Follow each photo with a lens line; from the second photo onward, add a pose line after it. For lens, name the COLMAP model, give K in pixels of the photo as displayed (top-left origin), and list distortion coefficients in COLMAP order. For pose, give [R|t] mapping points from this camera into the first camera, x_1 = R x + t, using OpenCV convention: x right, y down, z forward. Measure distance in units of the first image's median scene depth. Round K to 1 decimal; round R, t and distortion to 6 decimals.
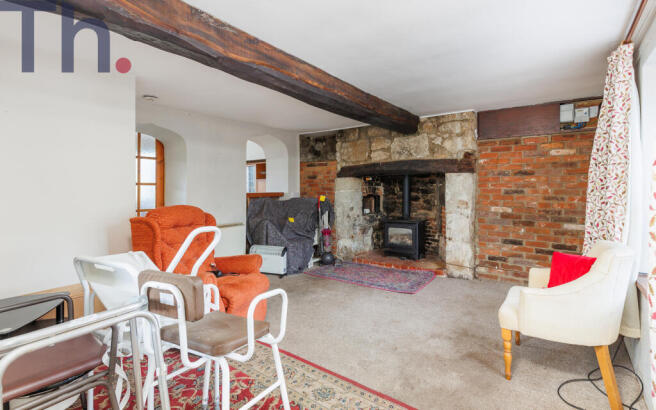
lens RADIAL K [[307.5, 0, 333.6], [0, 307.5, 189.8], [0, 0, 1]] dist [0.001710, 0.000239]
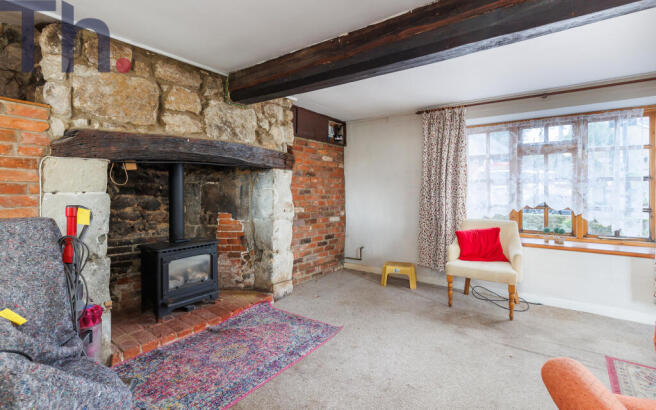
lens RADIAL K [[307.5, 0, 333.6], [0, 307.5, 189.8], [0, 0, 1]] dist [0.001710, 0.000239]
pose [[0.009946, 0.000542, 0.999950, -0.411697], [0.005032, 0.999987, -0.000592, 0.000762], [-0.999938, 0.005038, 0.009943, 0.842050]]
